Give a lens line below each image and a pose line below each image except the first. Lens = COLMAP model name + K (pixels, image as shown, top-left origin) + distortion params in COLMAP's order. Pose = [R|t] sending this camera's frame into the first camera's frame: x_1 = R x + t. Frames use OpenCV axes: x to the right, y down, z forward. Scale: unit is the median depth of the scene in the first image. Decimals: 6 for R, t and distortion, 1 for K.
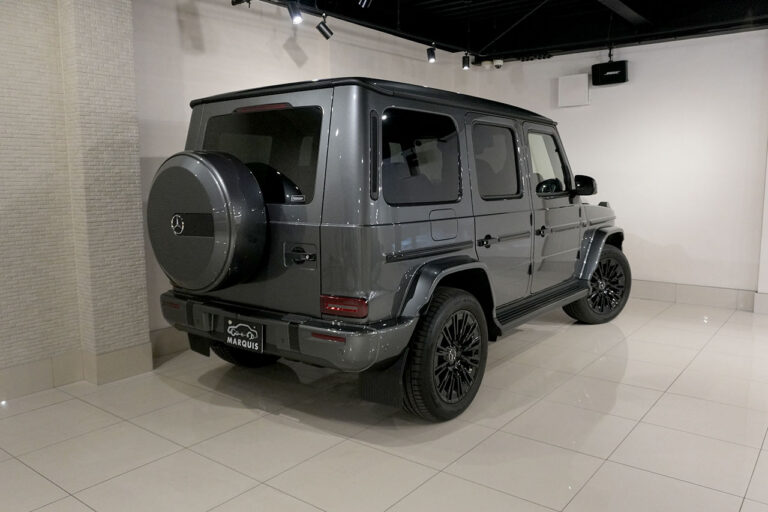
lens RADIAL K [[608.9, 0, 387.4], [0, 608.9, 256.8], [0, 0, 1]] dist [0.006114, 0.021010]
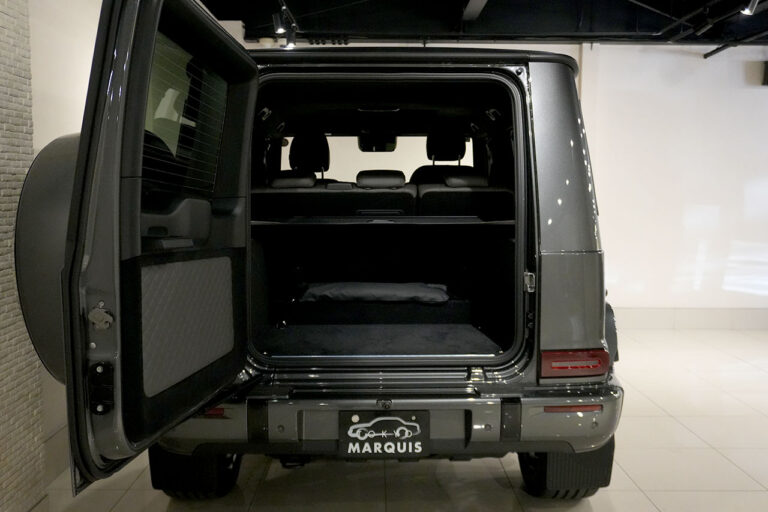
lens RADIAL K [[782.6, 0, 384.4], [0, 782.6, 257.0], [0, 0, 1]] dist [-0.037551, 0.000000]
pose [[0.780976, -0.041986, 0.623148, -0.630782], [0.072897, 0.997046, -0.024183, -0.029948], [-0.620292, 0.064312, 0.781730, 0.309049]]
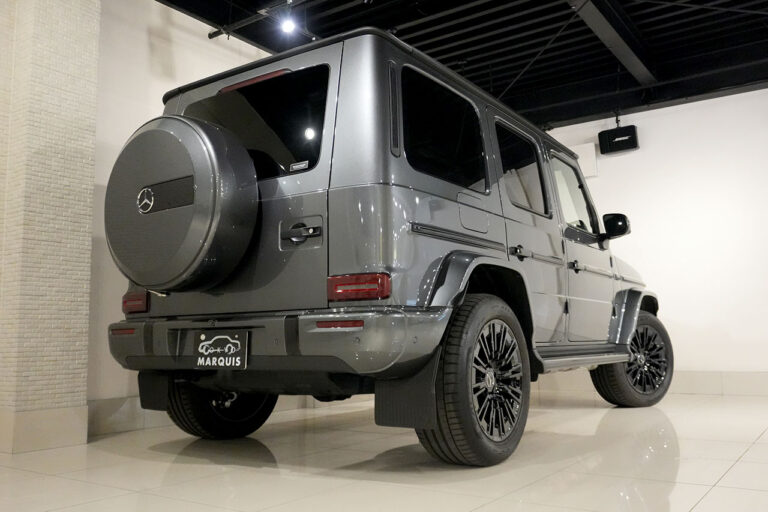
lens RADIAL K [[690.7, 0, 386.3], [0, 690.7, 261.4], [0, 0, 1]] dist [0.004899, 0.004872]
pose [[0.998629, -0.005543, 0.052051, -0.062537], [0.017874, 0.970719, -0.239552, 0.199290], [-0.049199, 0.240154, 0.969487, 0.104024]]
